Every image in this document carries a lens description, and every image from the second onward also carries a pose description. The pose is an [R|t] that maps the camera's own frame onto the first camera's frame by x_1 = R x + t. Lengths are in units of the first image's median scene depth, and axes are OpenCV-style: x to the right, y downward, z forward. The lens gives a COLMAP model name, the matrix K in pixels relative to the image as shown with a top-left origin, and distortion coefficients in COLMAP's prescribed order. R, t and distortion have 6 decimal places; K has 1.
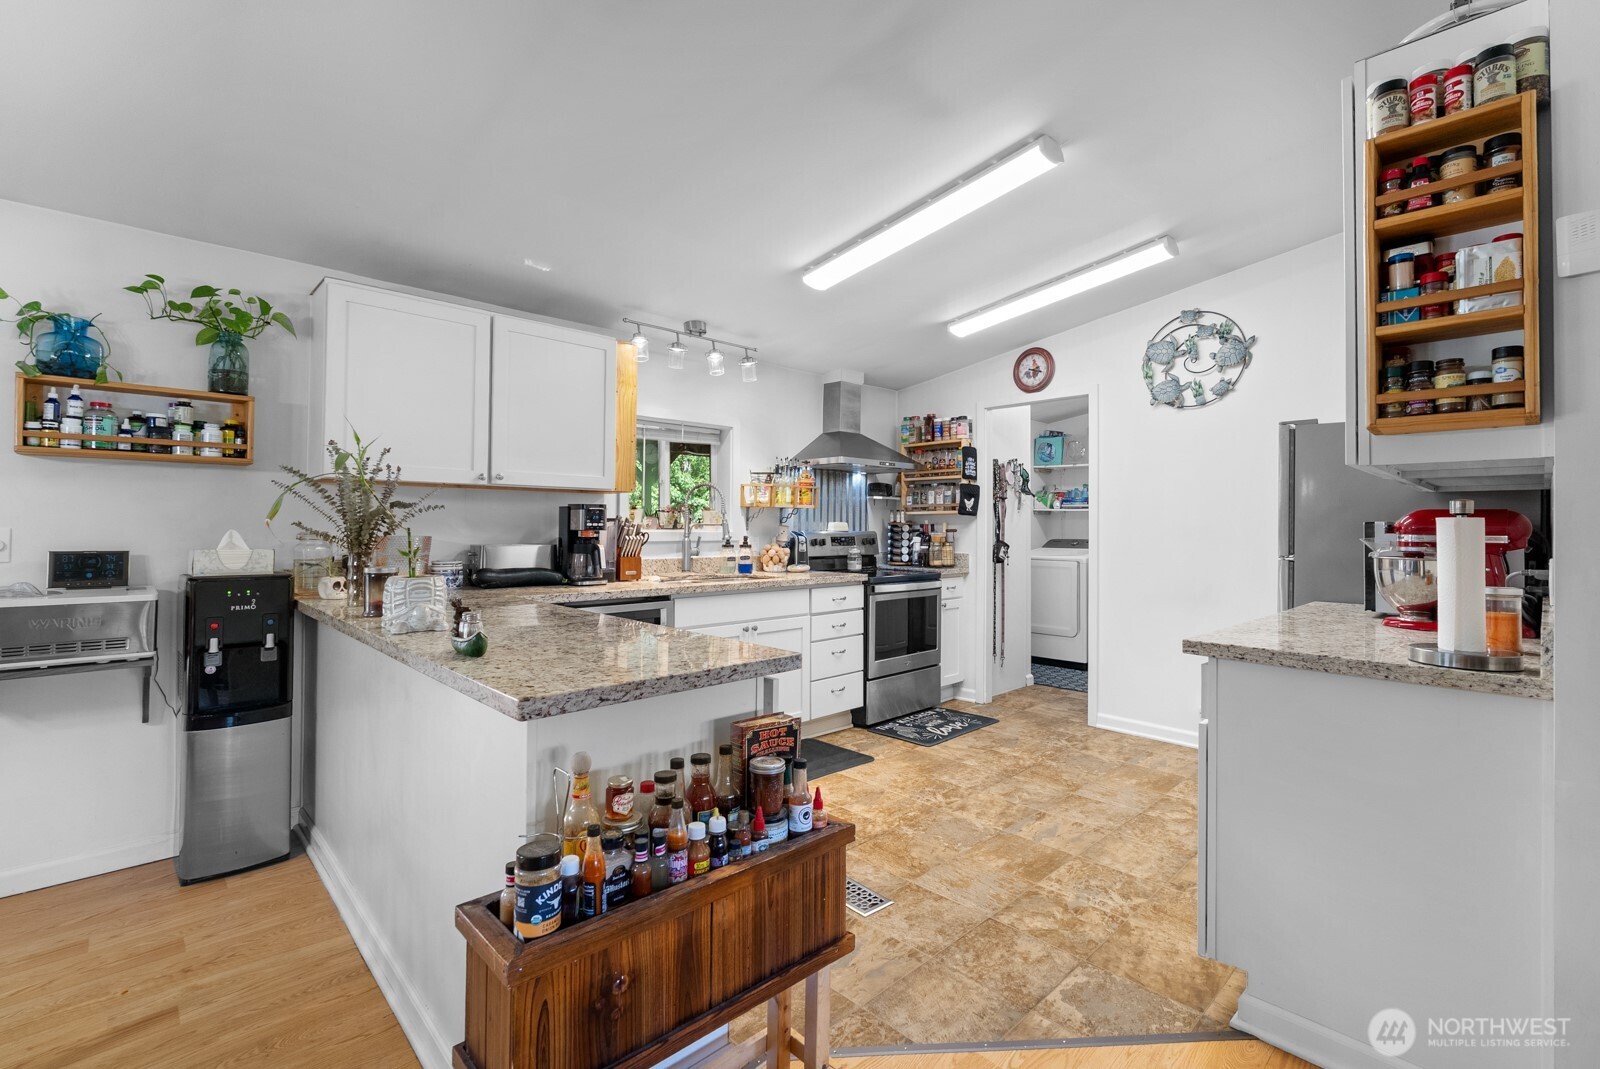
lens RADIAL K [[714.7, 0, 804.0], [0, 714.7, 526.5], [0, 0, 1]] dist [-0.002282, 0.000716]
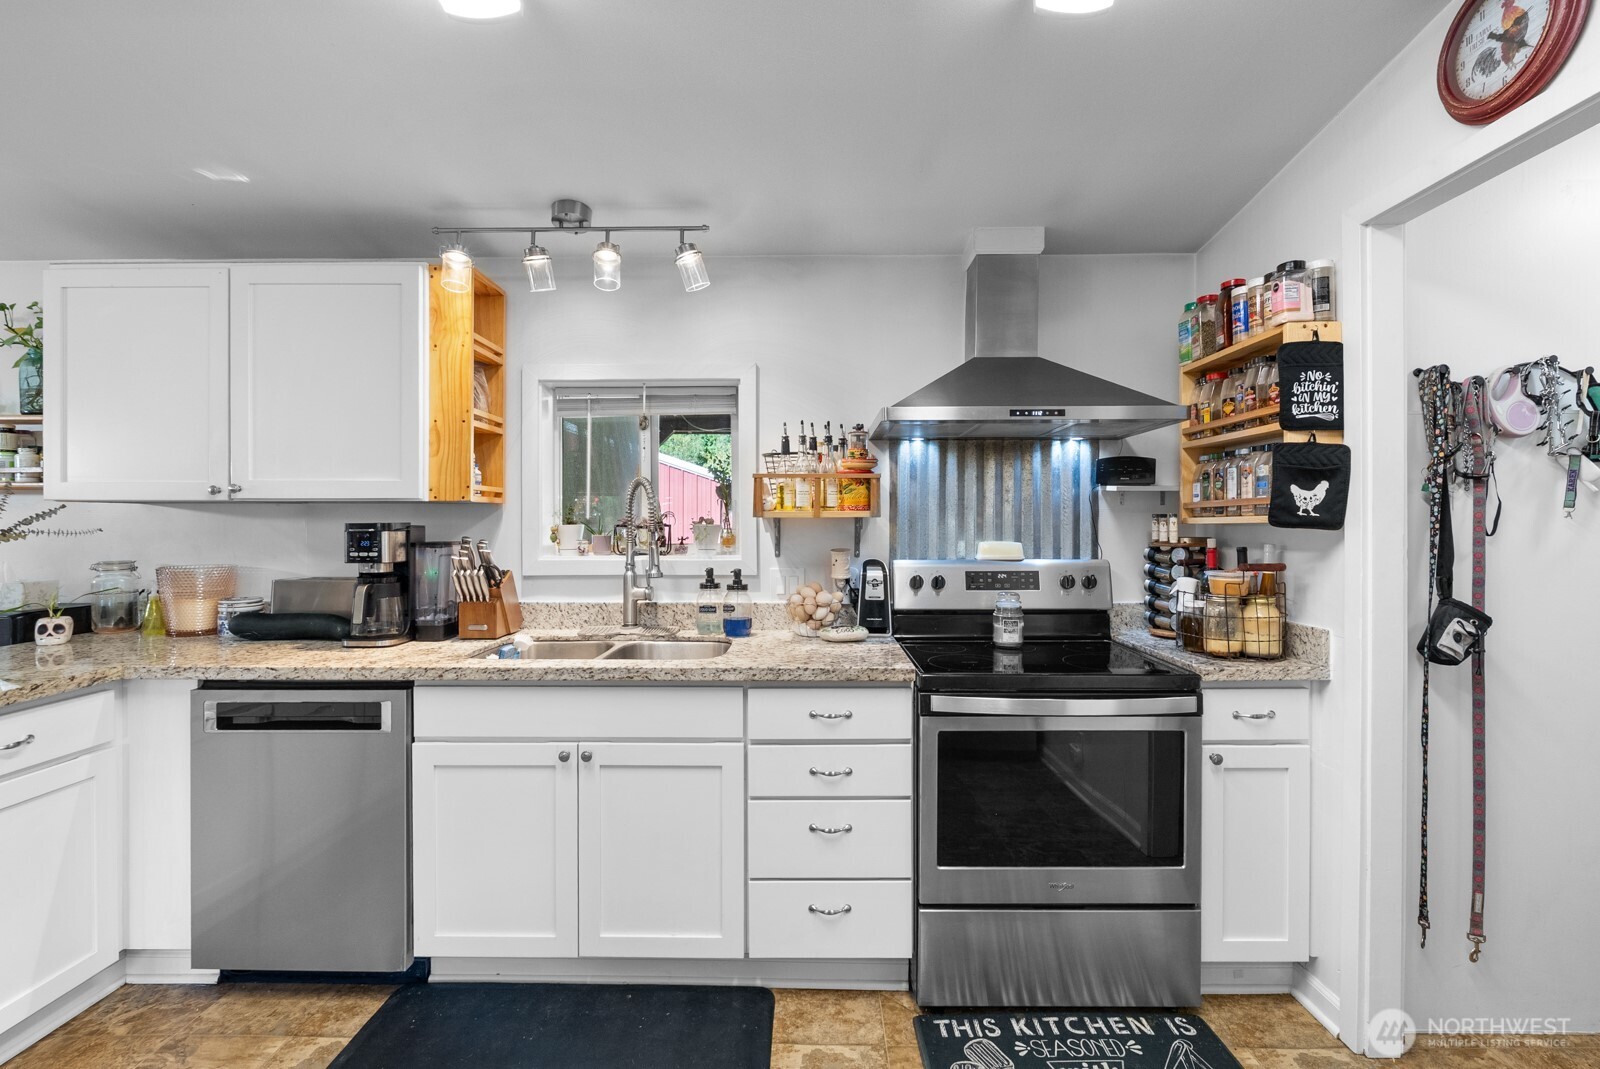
lens RADIAL K [[714.7, 0, 793.5], [0, 714.7, 529.7], [0, 0, 1]] dist [-0.002282, 0.000716]
pose [[0.710959, 0.002982, -0.703227, 0.301707], [0.005109, 0.999943, 0.009406, -0.020005], [0.703215, -0.010280, 0.710903, 0.552360]]
